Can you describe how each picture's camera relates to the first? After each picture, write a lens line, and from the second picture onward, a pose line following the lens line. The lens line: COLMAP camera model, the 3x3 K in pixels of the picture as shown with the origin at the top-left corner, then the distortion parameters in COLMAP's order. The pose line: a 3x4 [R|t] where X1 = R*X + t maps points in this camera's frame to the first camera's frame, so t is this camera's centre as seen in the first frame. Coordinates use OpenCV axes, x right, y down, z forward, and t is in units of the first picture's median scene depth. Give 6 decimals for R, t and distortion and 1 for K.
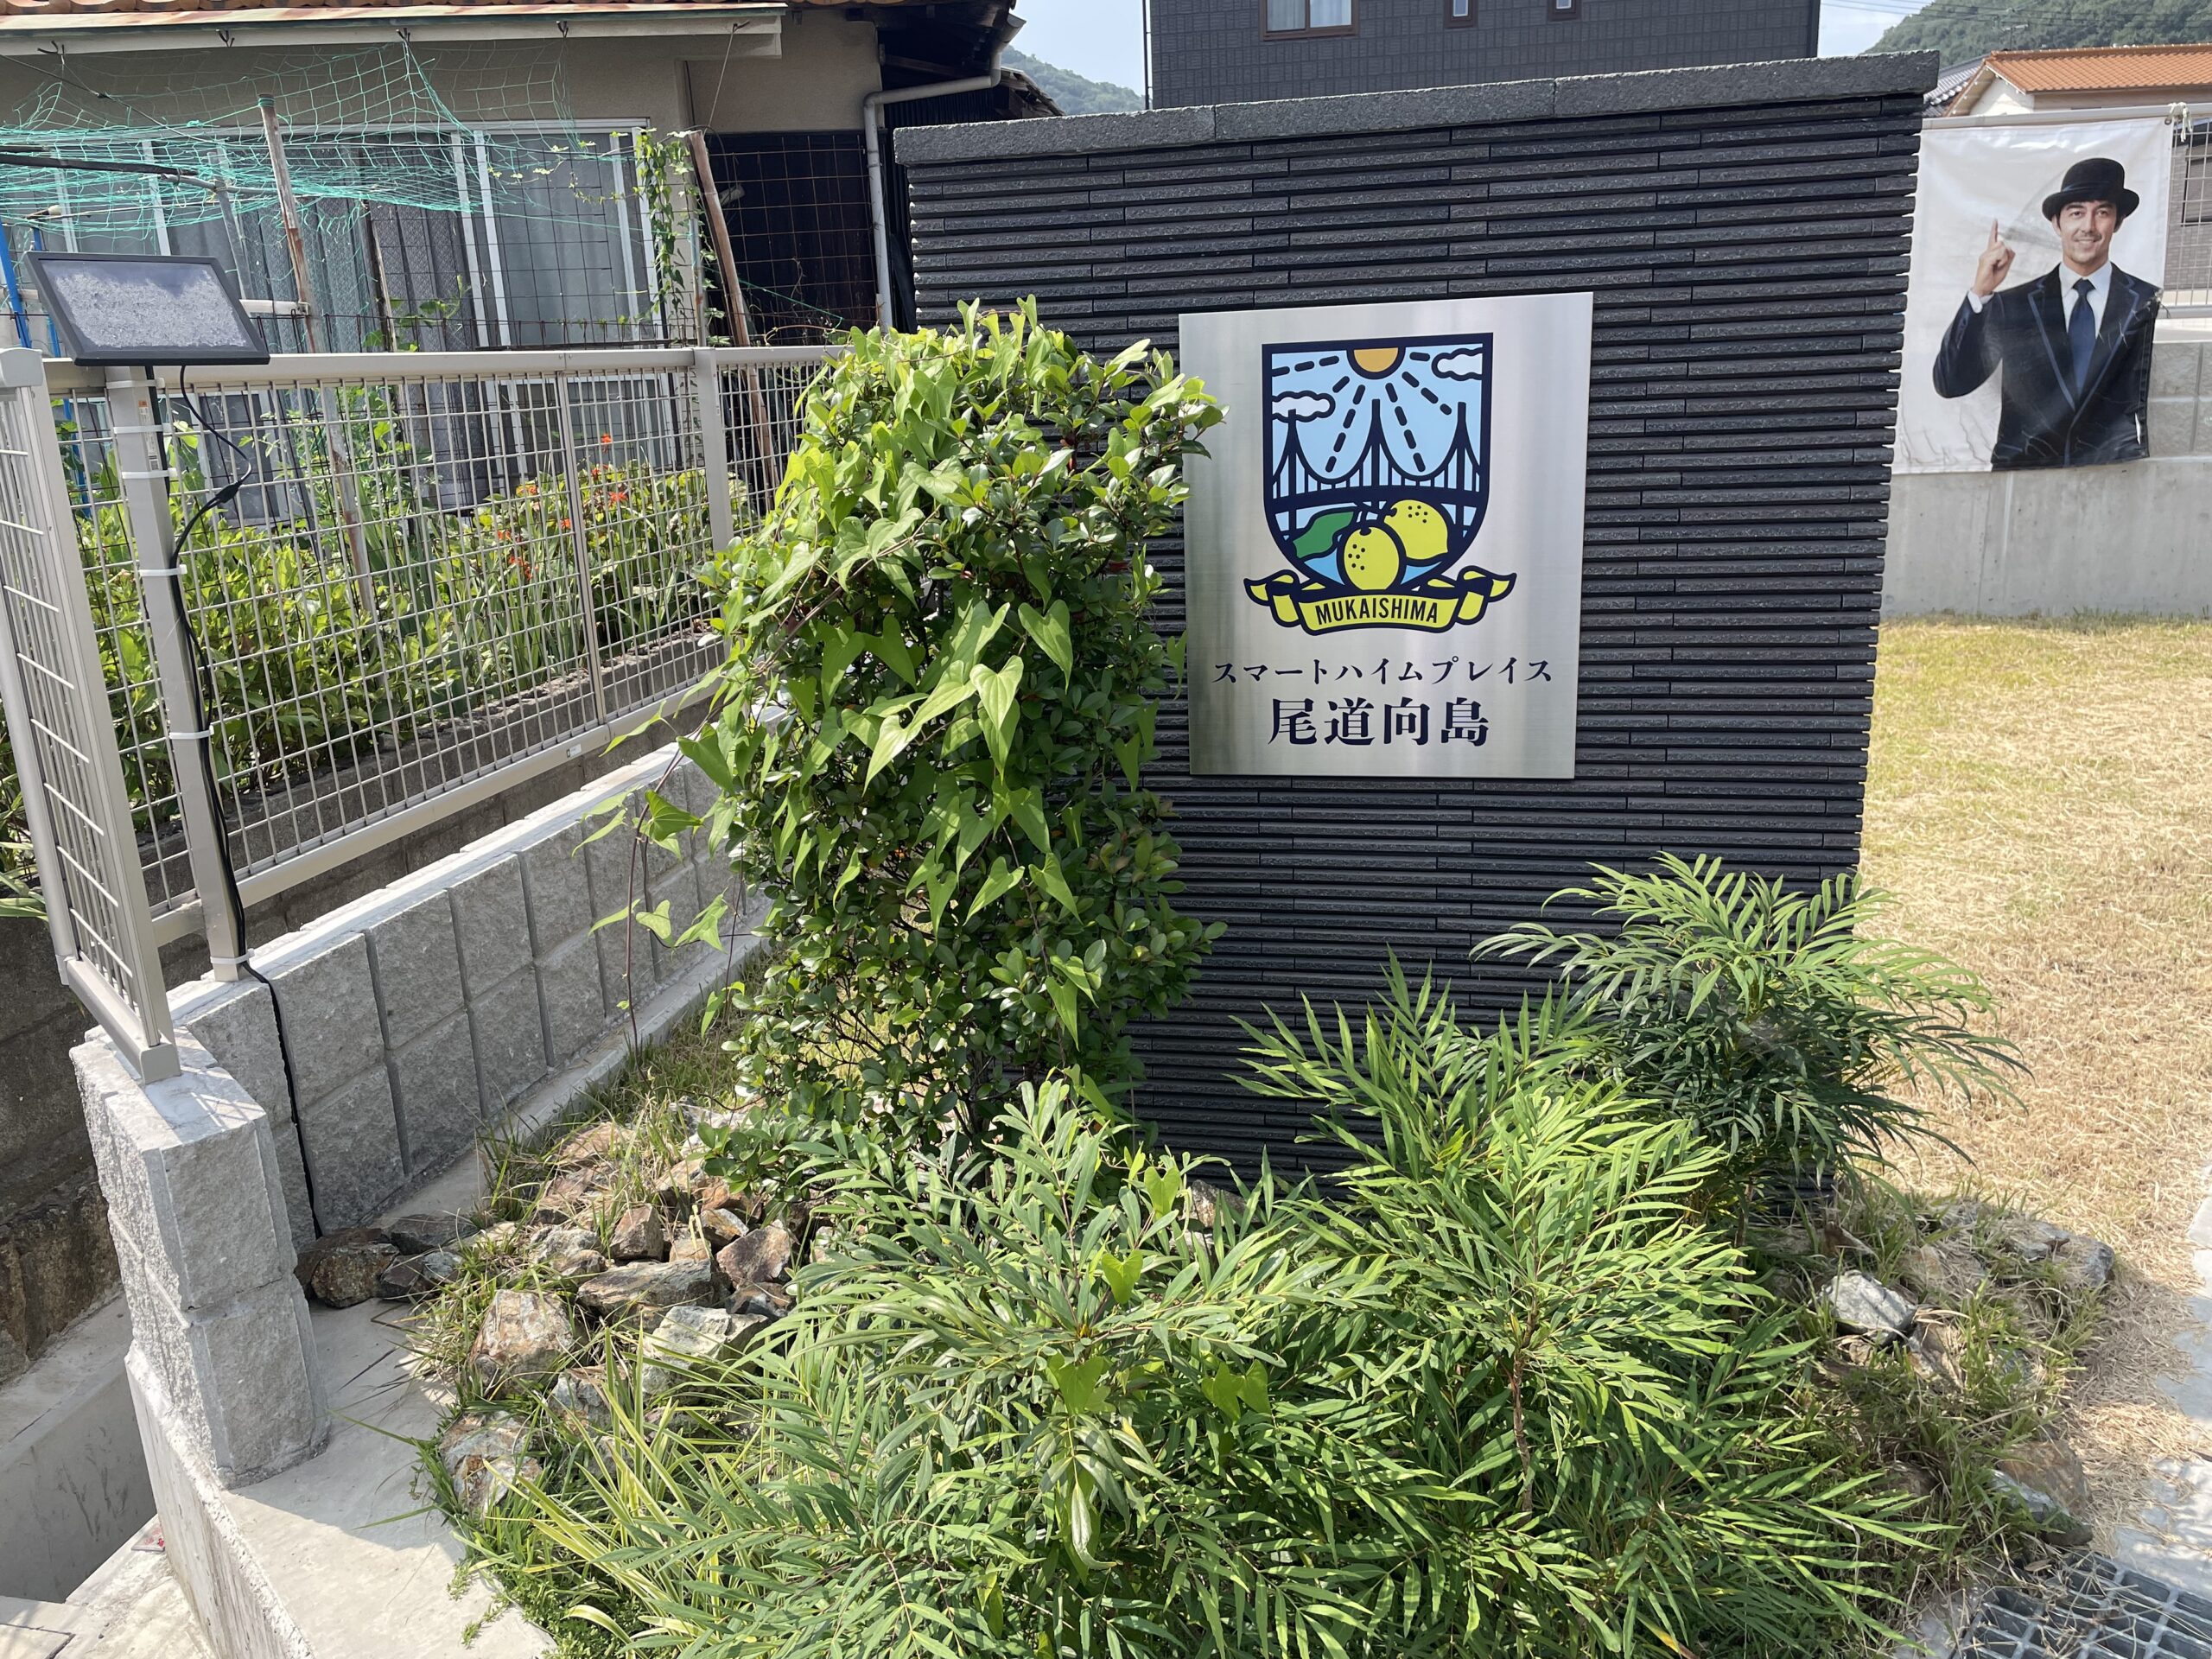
lens RADIAL K [[1689.8, 0, 1108.7], [0, 1689.8, 827.6], [0, 0, 1]] dist [0.077504, -0.101575]
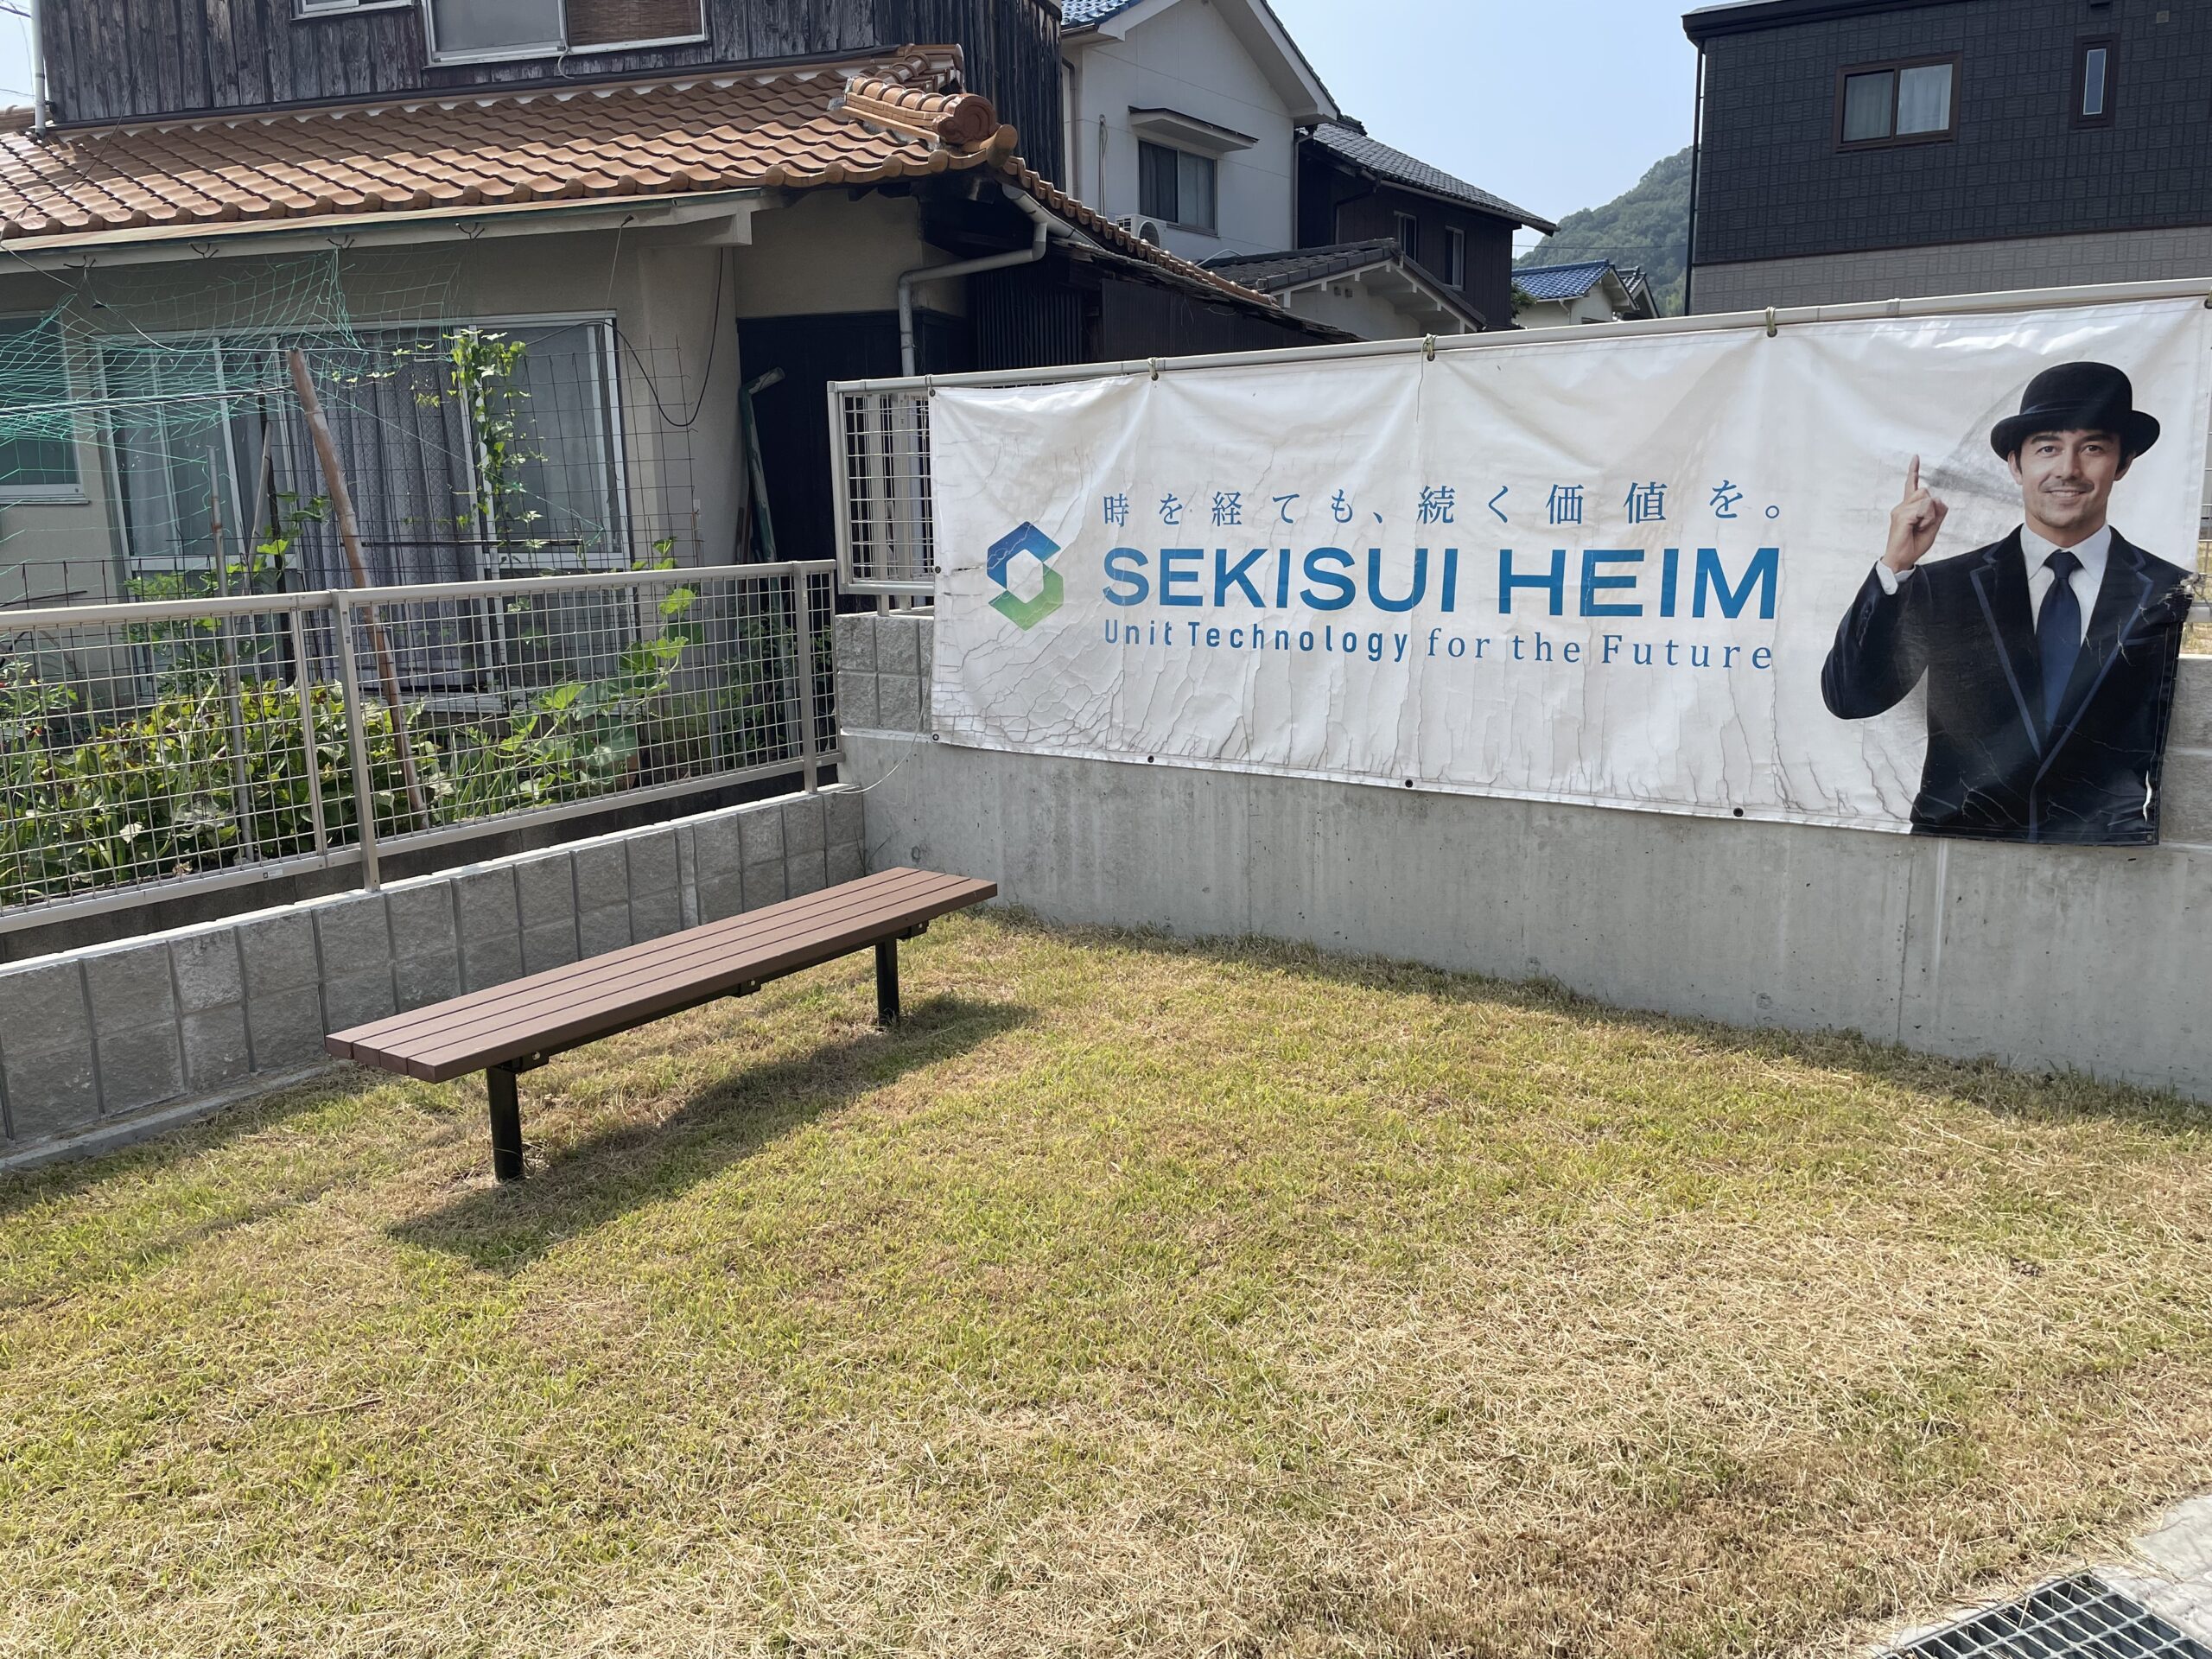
lens RADIAL K [[1689.8, 0, 1085.8], [0, 1689.8, 841.0], [0, 0, 1]] dist [0.077504, -0.101575]
pose [[0.919814, 0.099002, -0.379660, 0.485827], [-0.119947, 0.992269, -0.031850, -0.151199], [0.373571, 0.074835, 0.924578, 0.293365]]
